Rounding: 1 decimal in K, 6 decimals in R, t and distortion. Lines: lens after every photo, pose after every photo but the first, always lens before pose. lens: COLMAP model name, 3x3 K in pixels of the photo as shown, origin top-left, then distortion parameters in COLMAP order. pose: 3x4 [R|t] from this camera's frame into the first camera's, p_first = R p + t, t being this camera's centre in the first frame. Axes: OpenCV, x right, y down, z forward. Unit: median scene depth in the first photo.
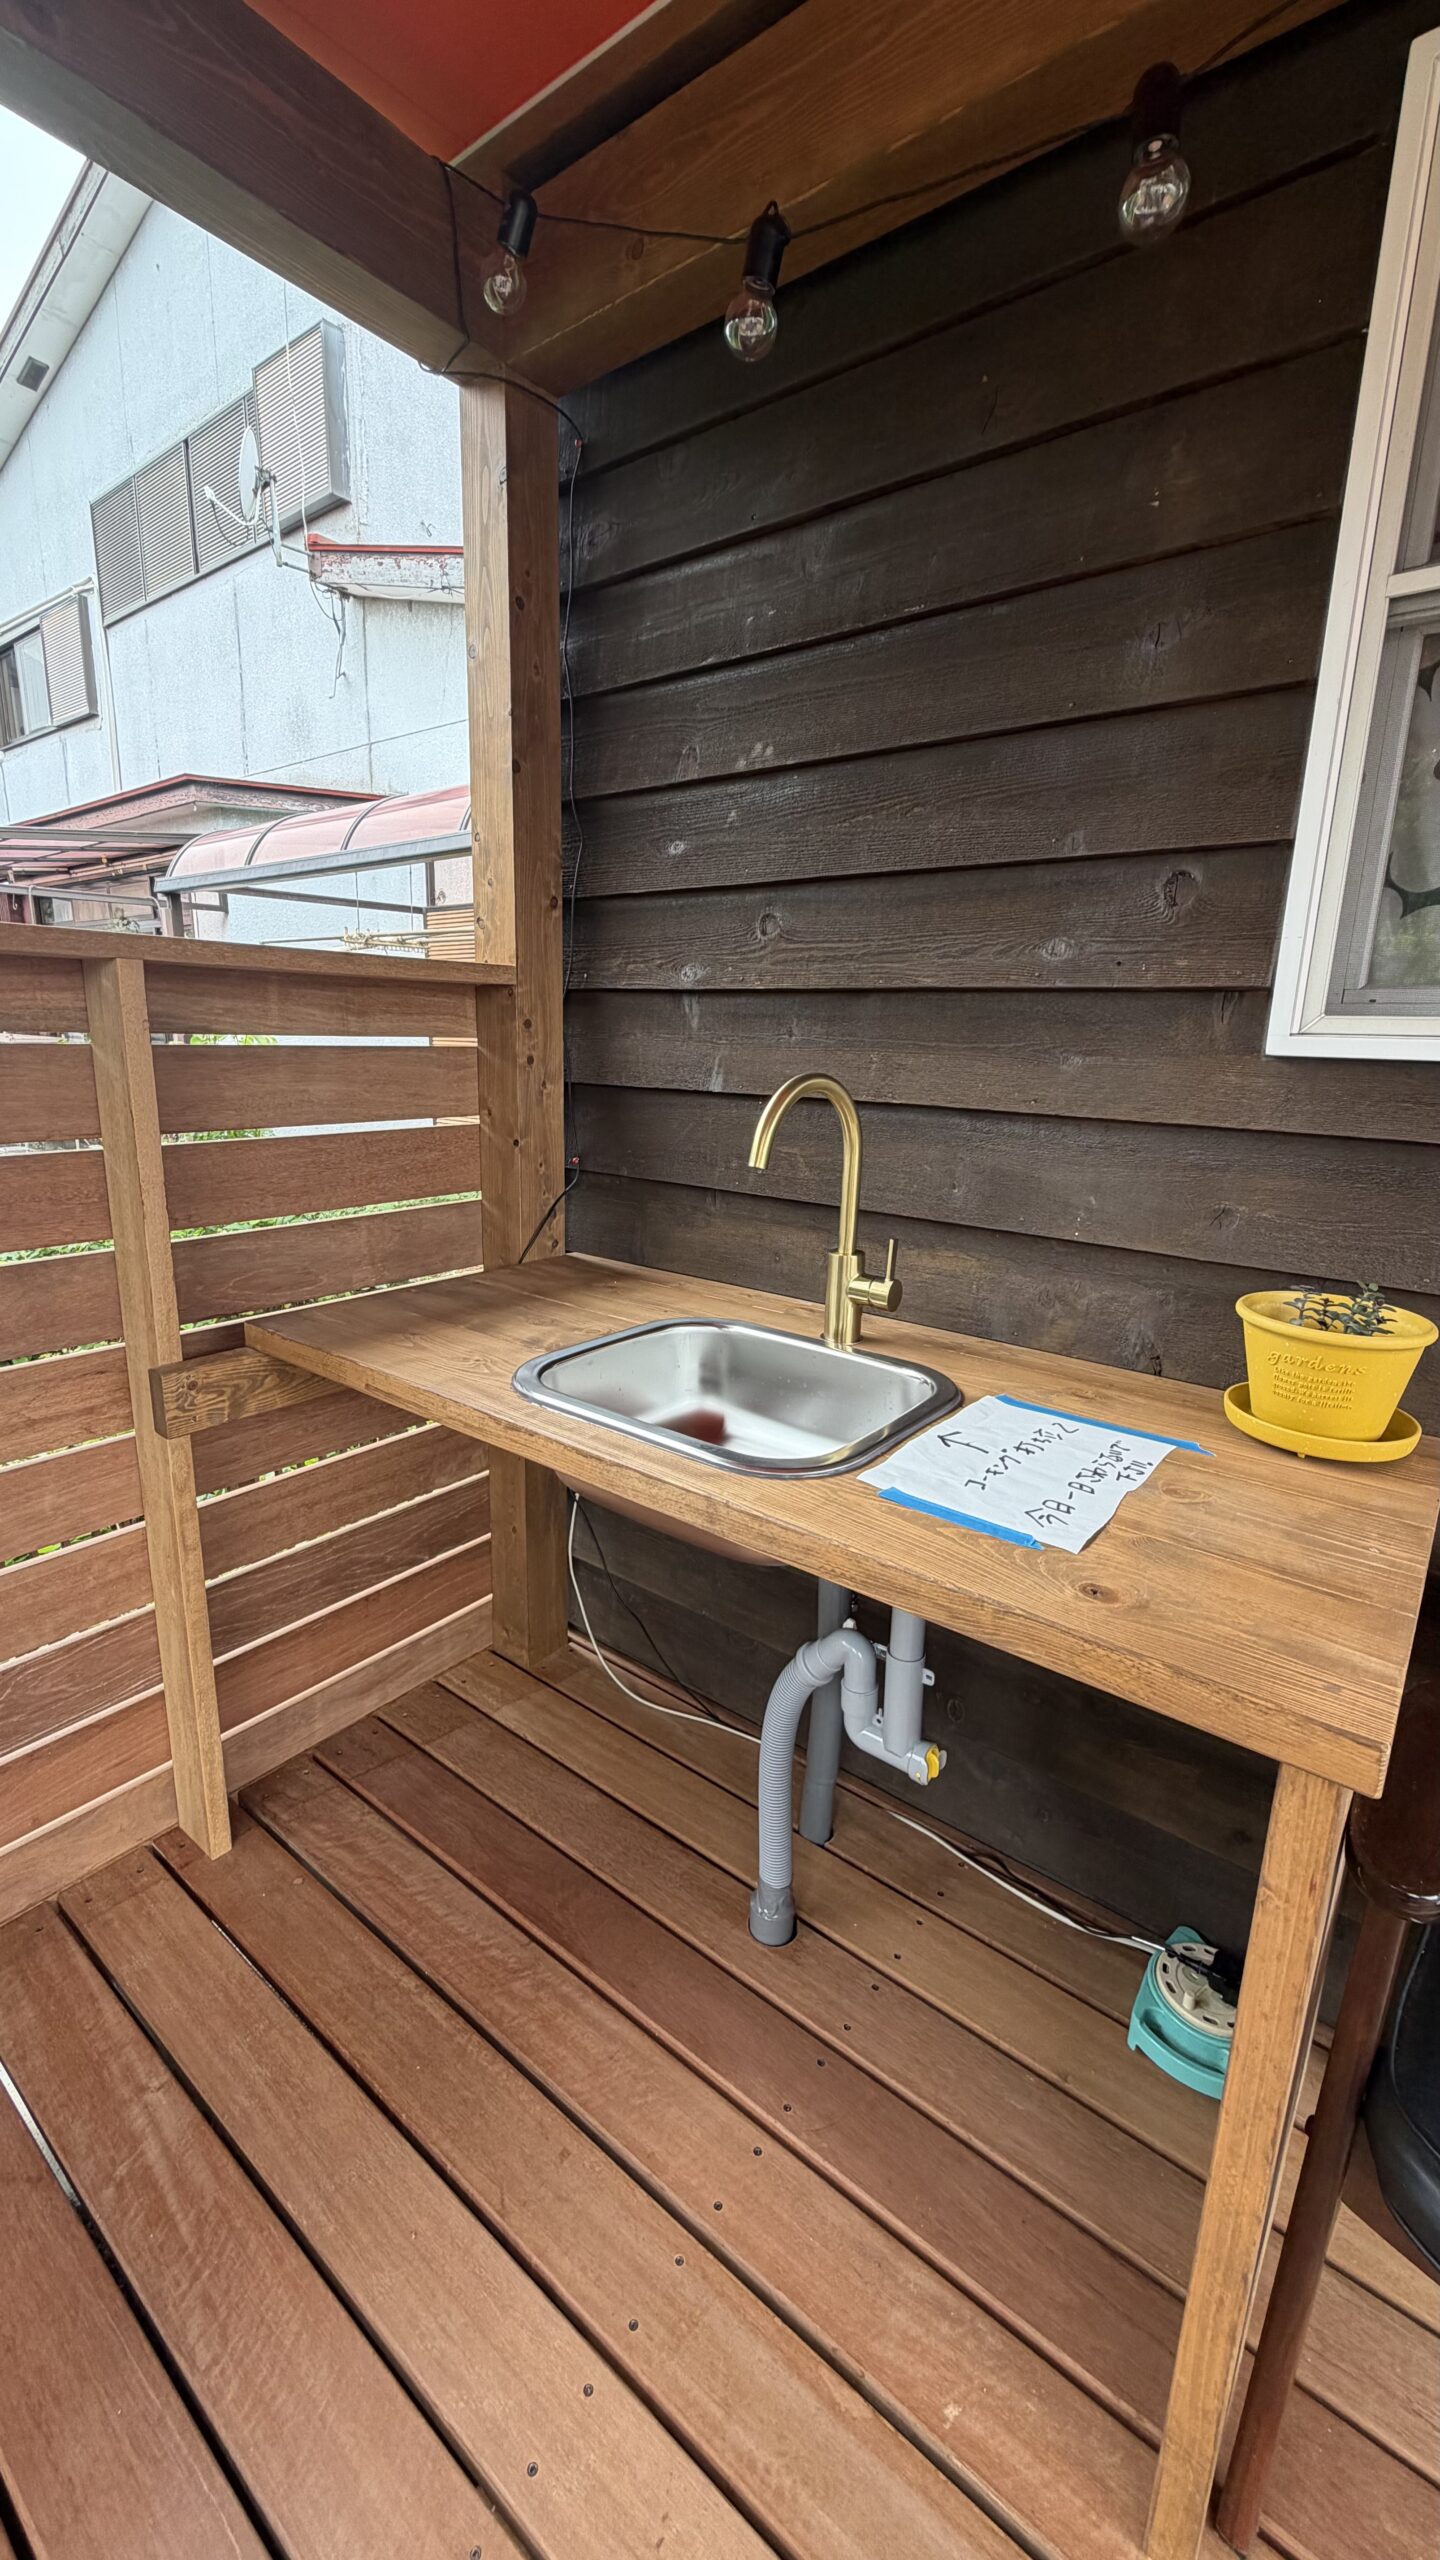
lens RADIAL K [[1017.0, 0, 718.4], [0, 1017.0, 1273.1], [0, 0, 1]] dist [-0.000574, 0.000124]
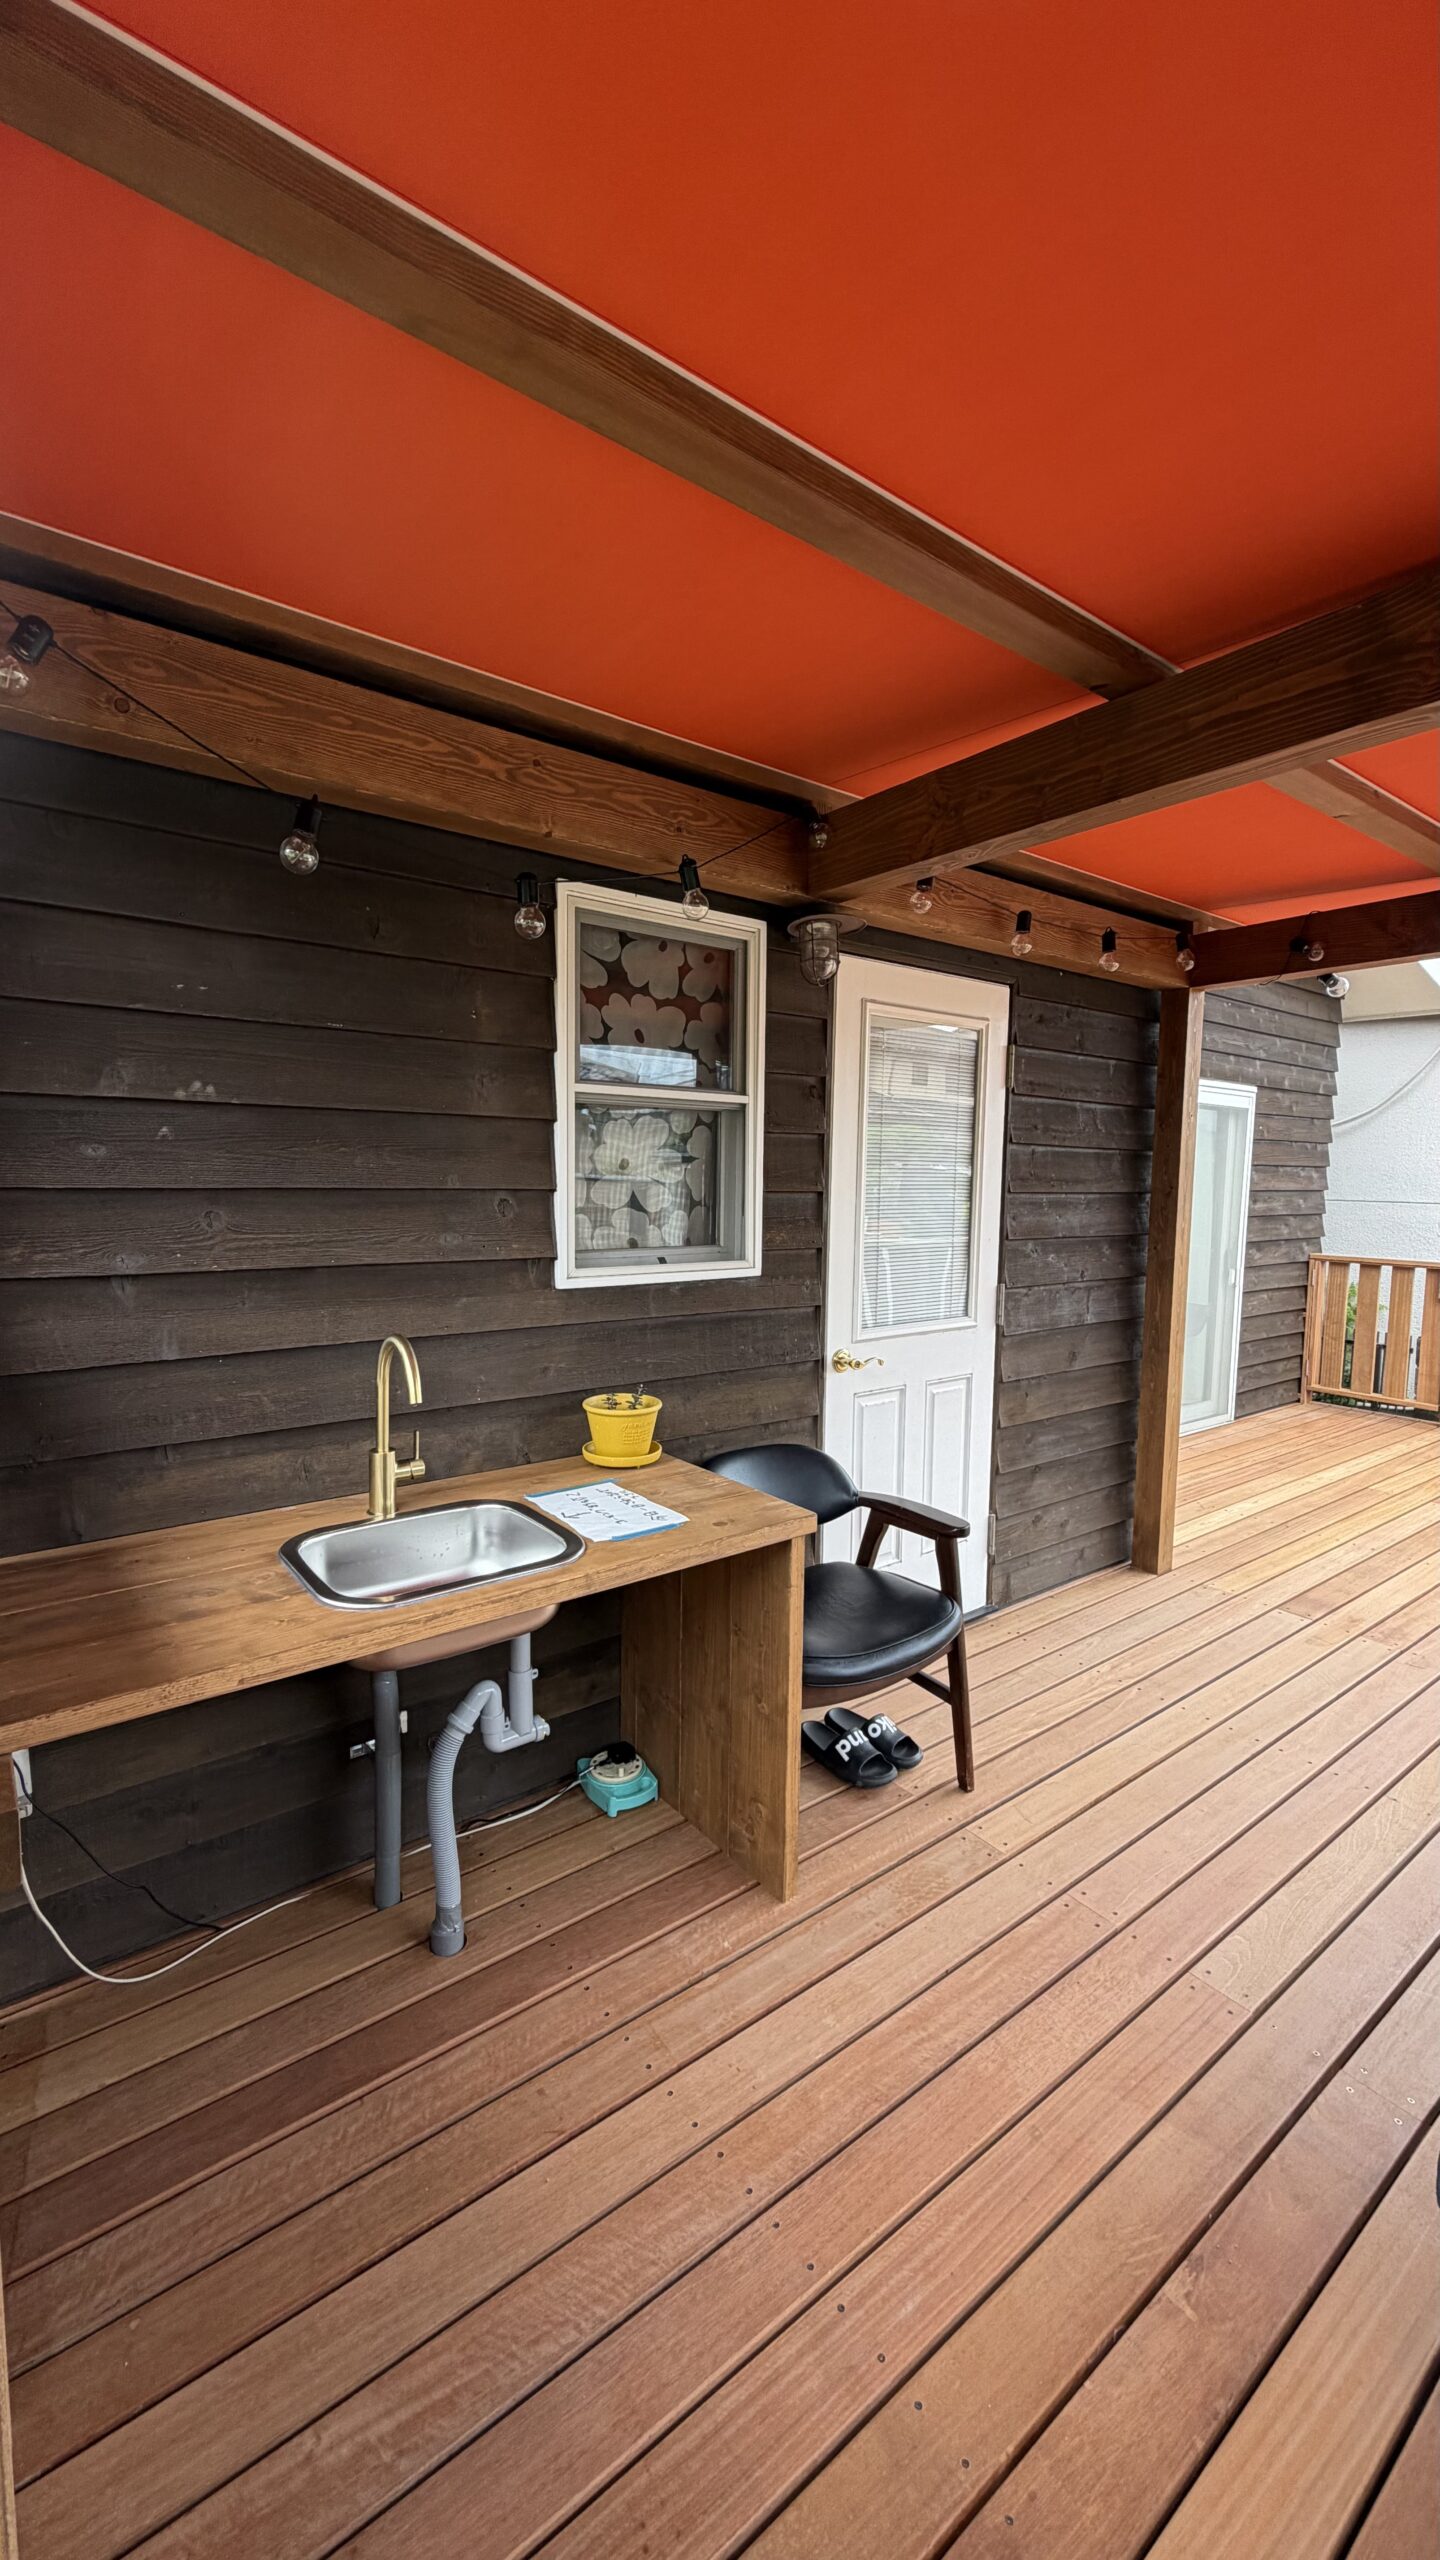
lens RADIAL K [[1017.0, 0, 718.4], [0, 1017.0, 1273.1], [0, 0, 1]] dist [-0.000574, 0.000124]
pose [[0.249465, -0.112722, 0.961801, -1.243741], [0.217885, 0.974269, 0.057670, -0.273693], [-0.943553, 0.195175, 0.267607, 0.135472]]
